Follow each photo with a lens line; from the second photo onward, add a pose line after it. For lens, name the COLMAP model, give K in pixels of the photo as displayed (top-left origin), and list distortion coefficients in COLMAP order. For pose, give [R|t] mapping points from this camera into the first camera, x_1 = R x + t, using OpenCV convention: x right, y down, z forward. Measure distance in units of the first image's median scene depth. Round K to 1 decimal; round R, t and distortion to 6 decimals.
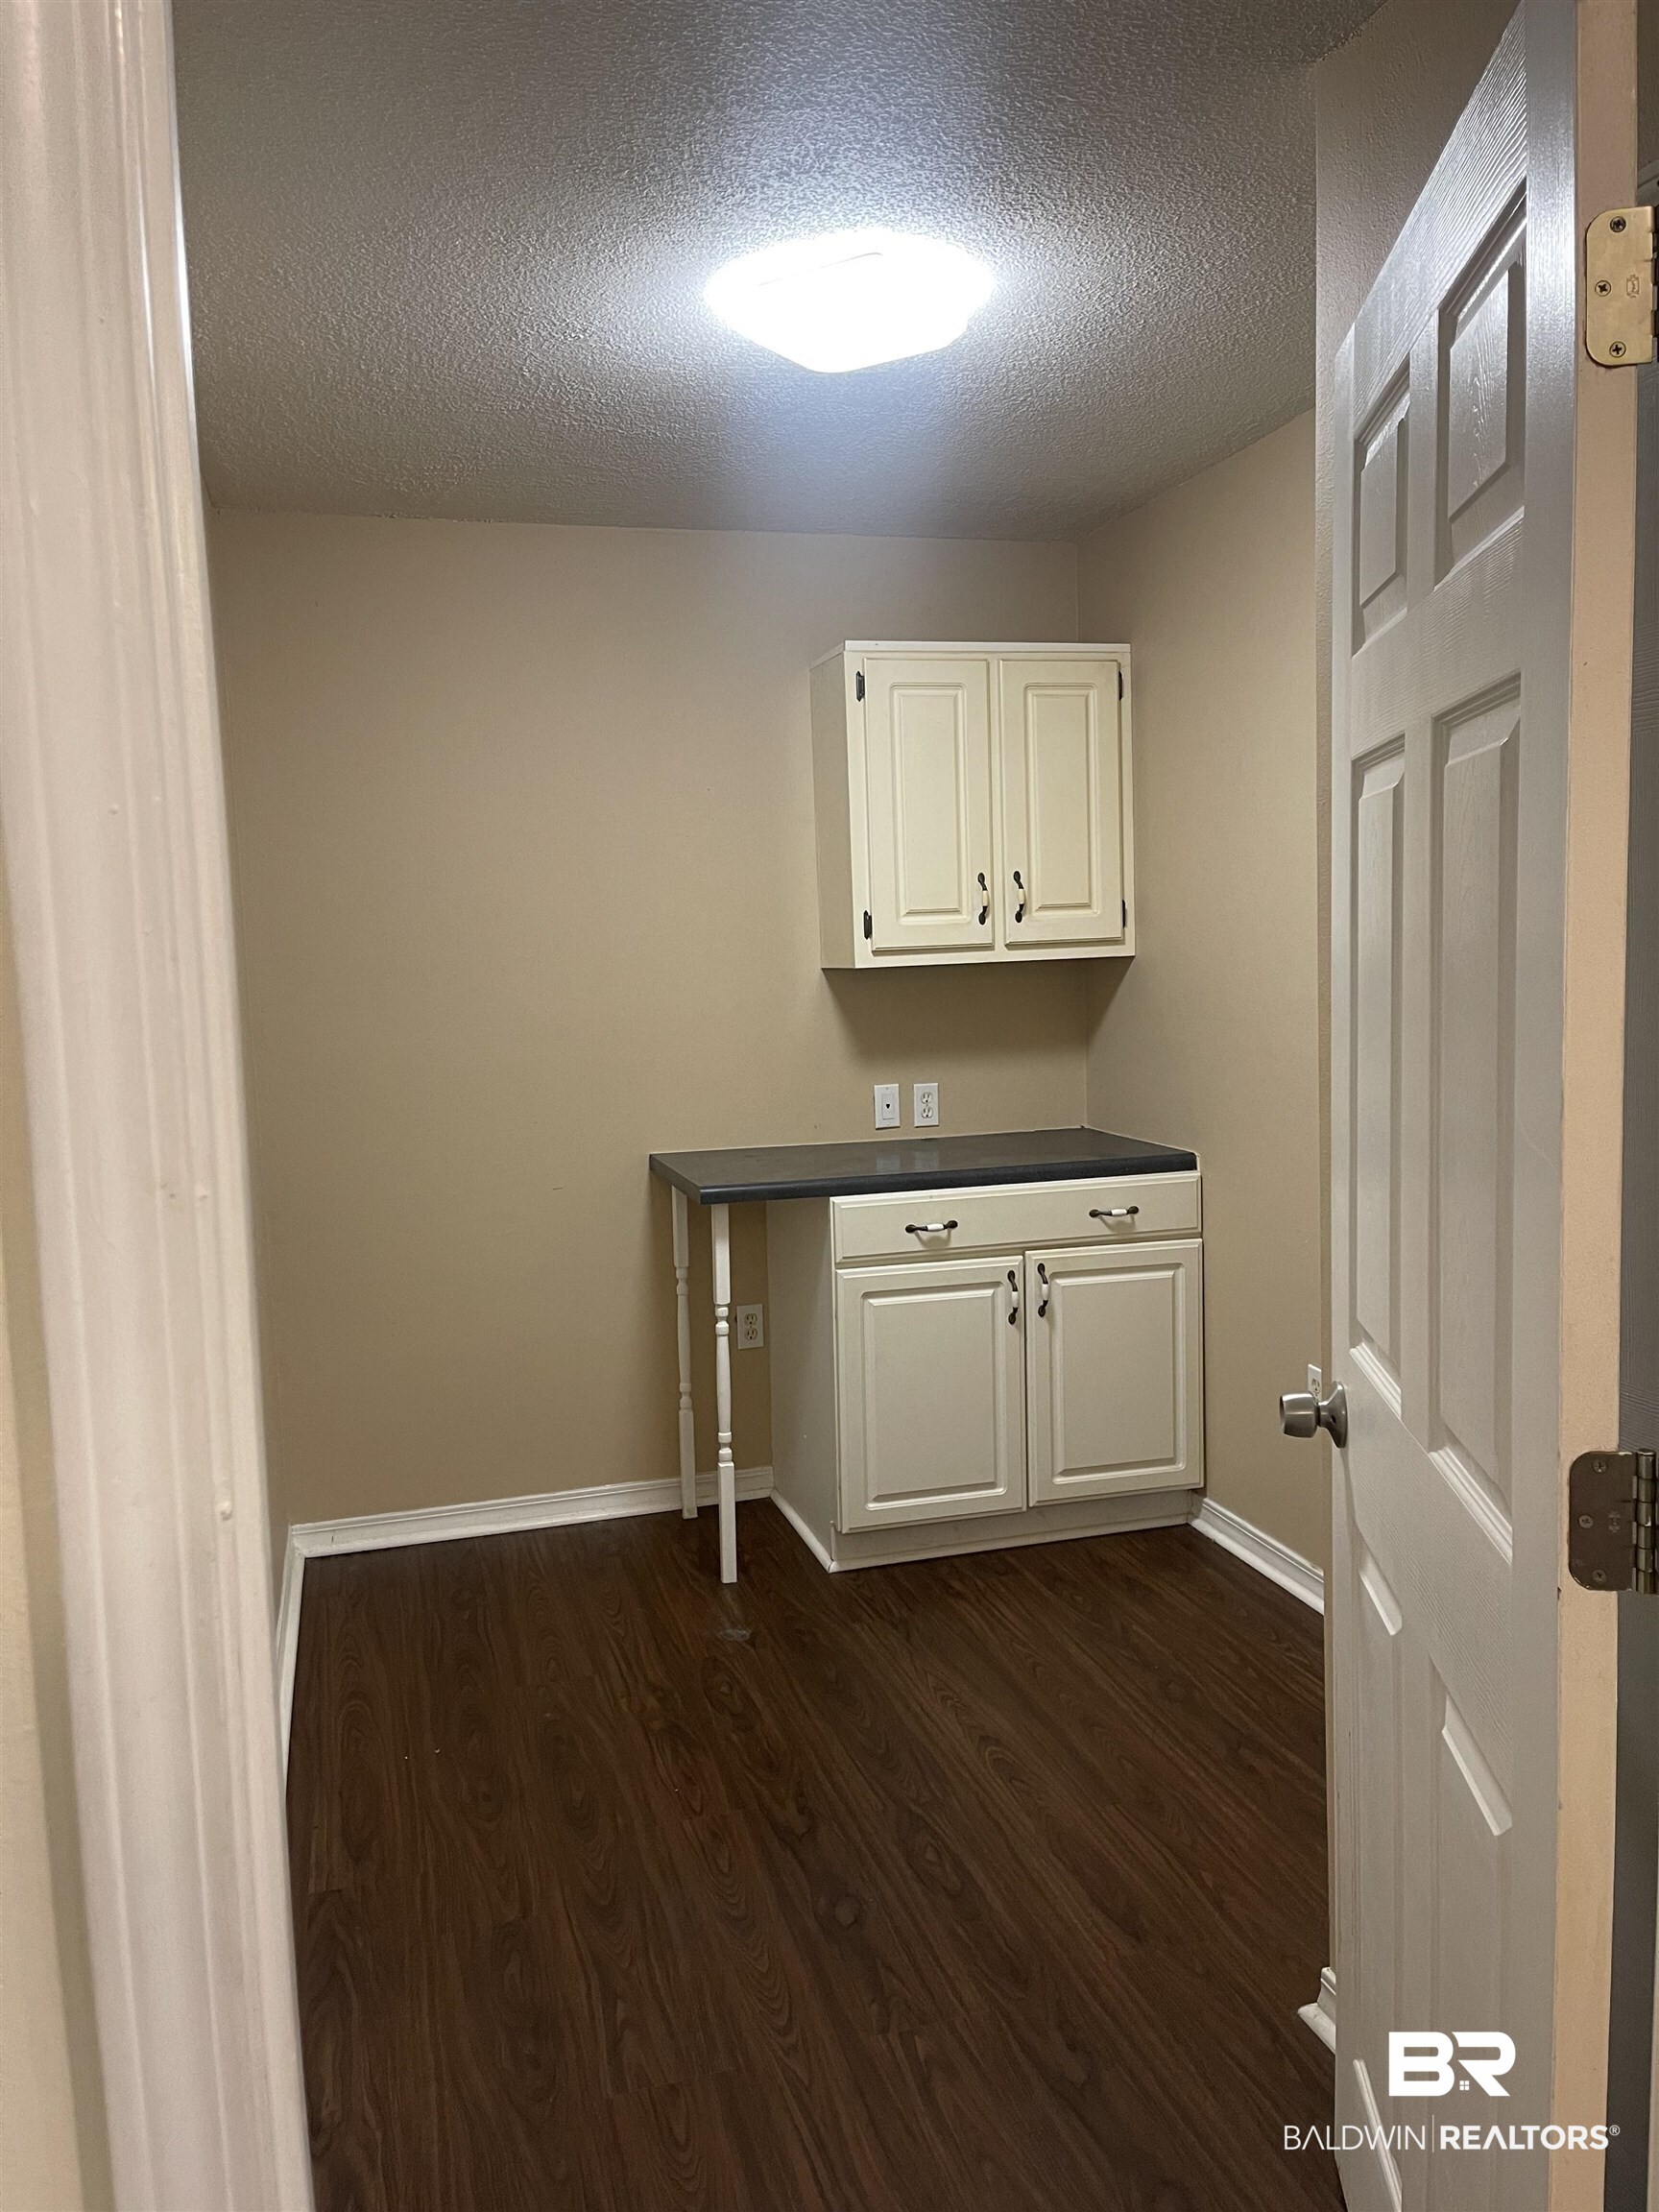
lens RADIAL K [[1688.5, 0, 813.8], [0, 1688.5, 1104.6], [0, 0, 1]] dist [0.032579, -0.008015]
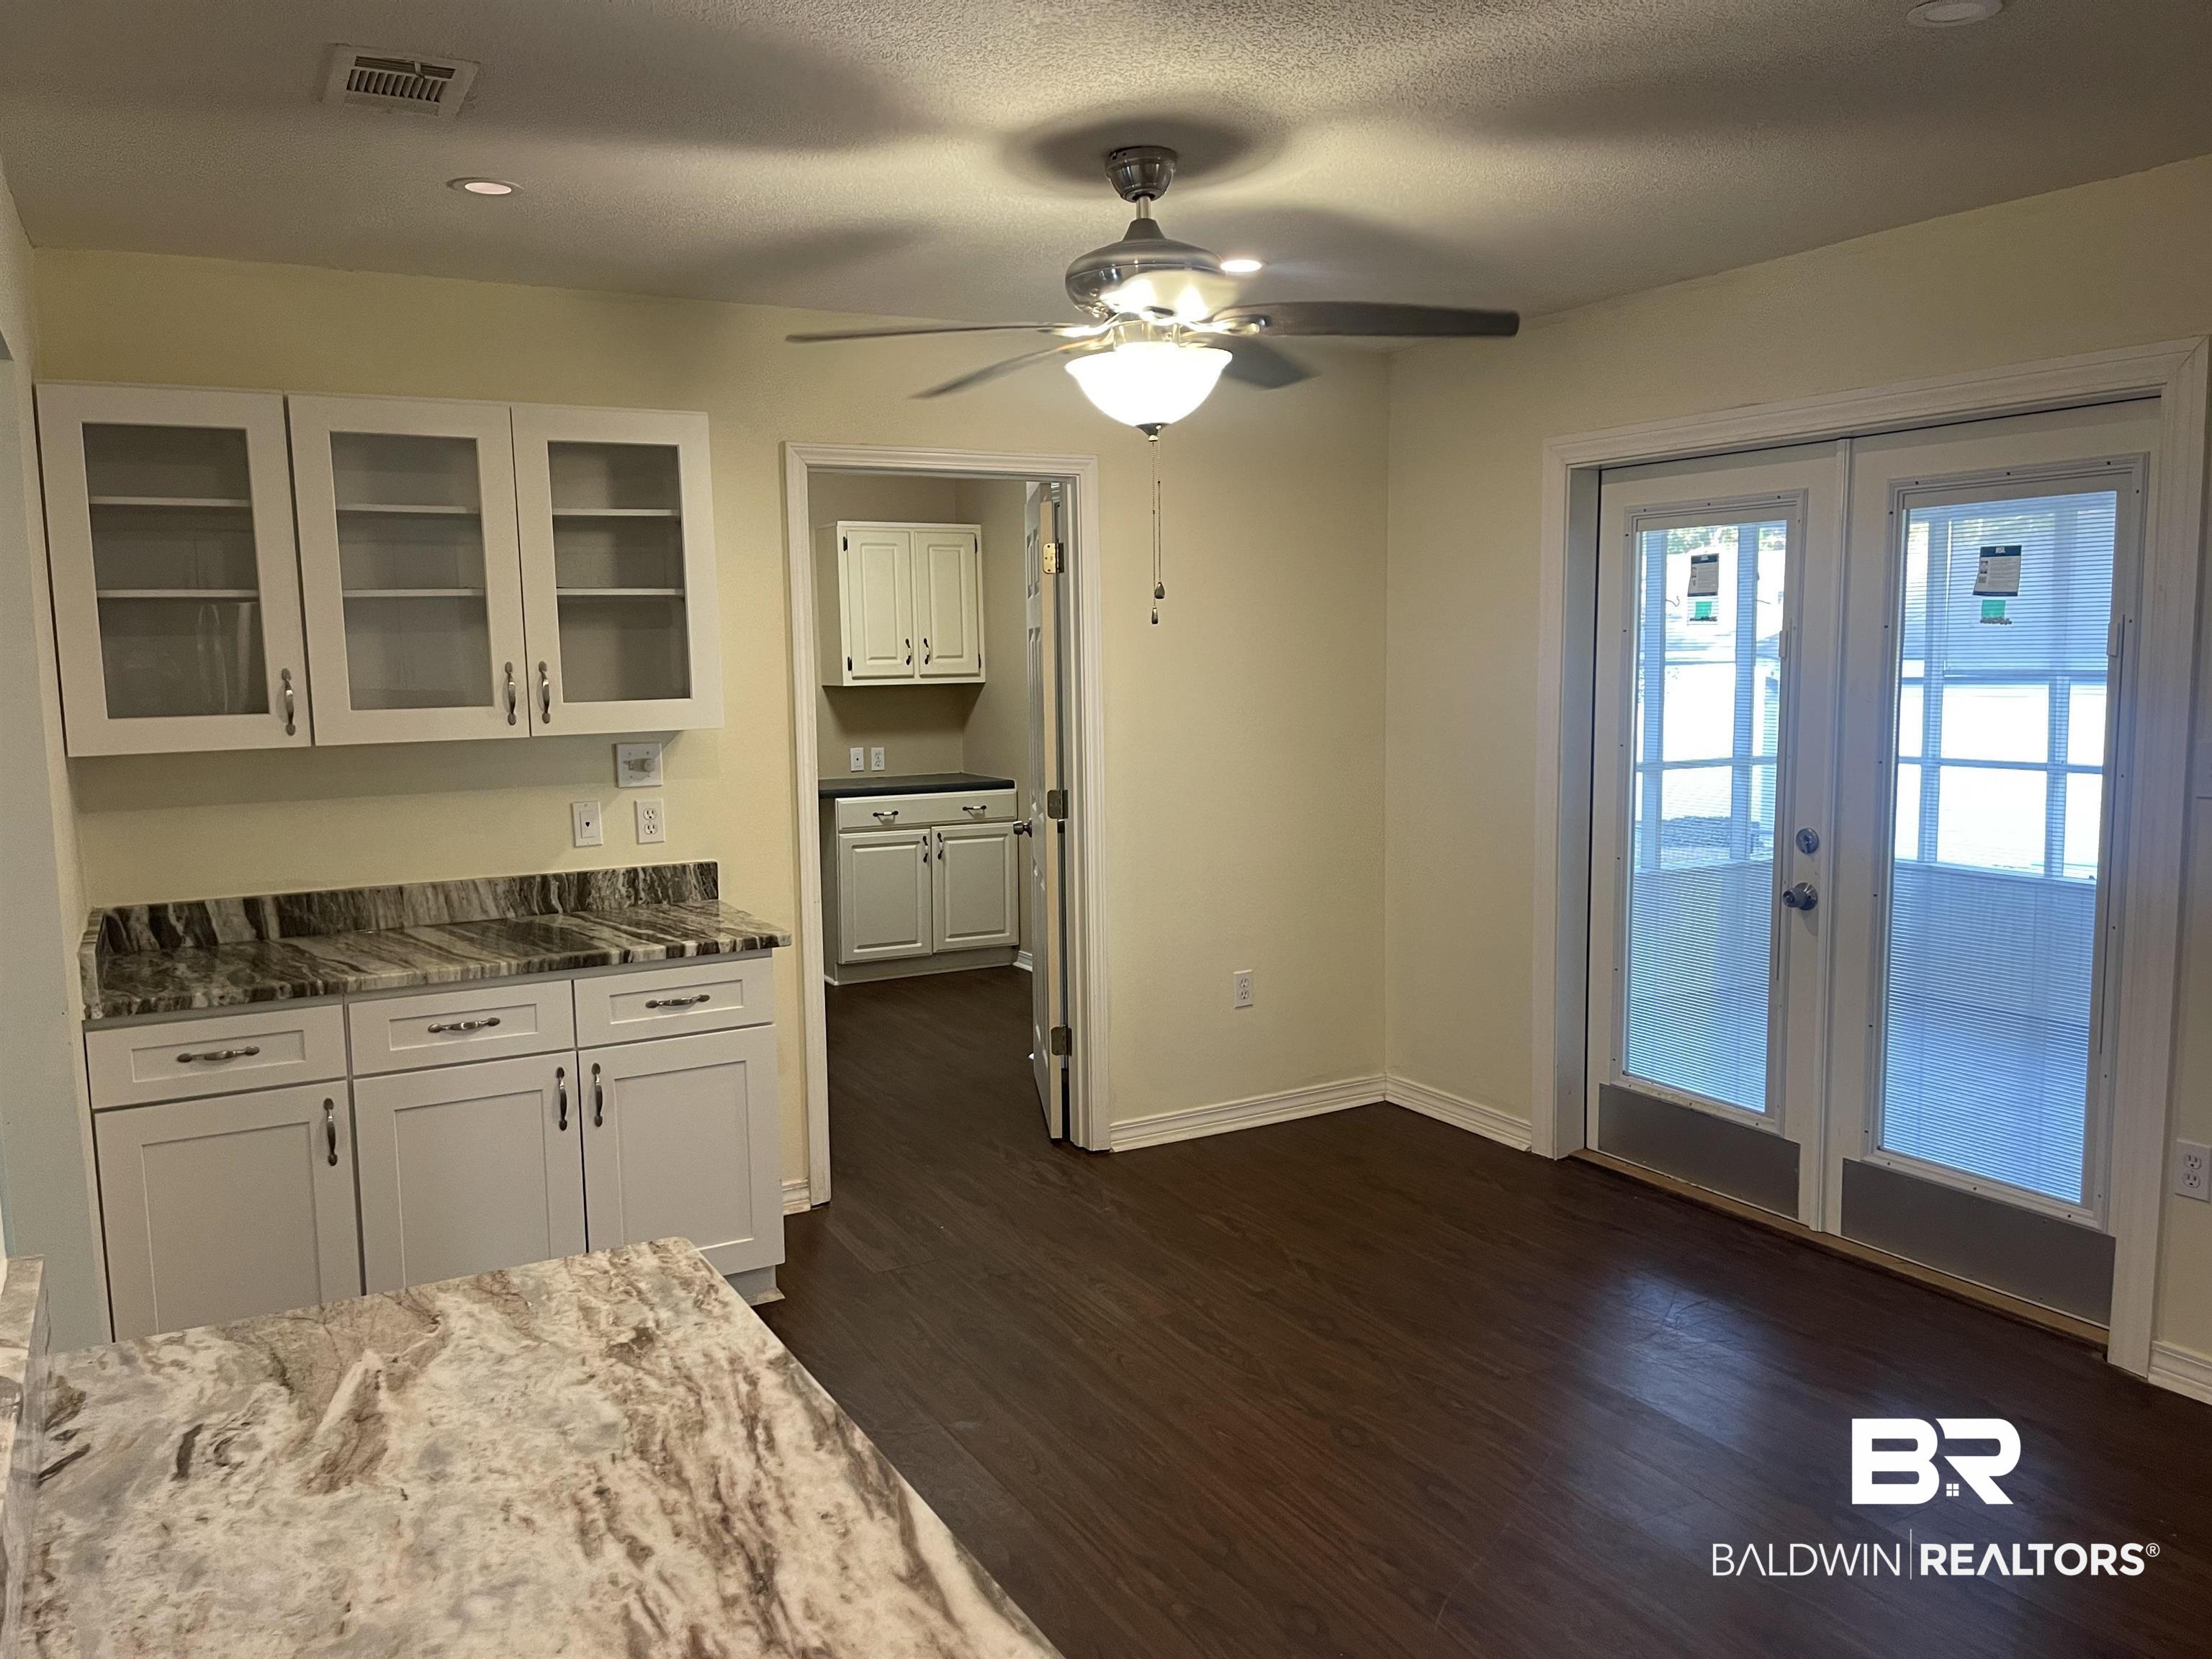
lens RADIAL K [[1688.5, 0, 1127.4], [0, 1688.5, 833.7], [0, 0, 1]] dist [0.032579, -0.008015]
pose [[0.968547, -0.006362, 0.248747, -0.145481], [0.005246, 0.999973, 0.005151, 0.082004], [-0.248774, -0.003684, 0.968555, -0.984530]]
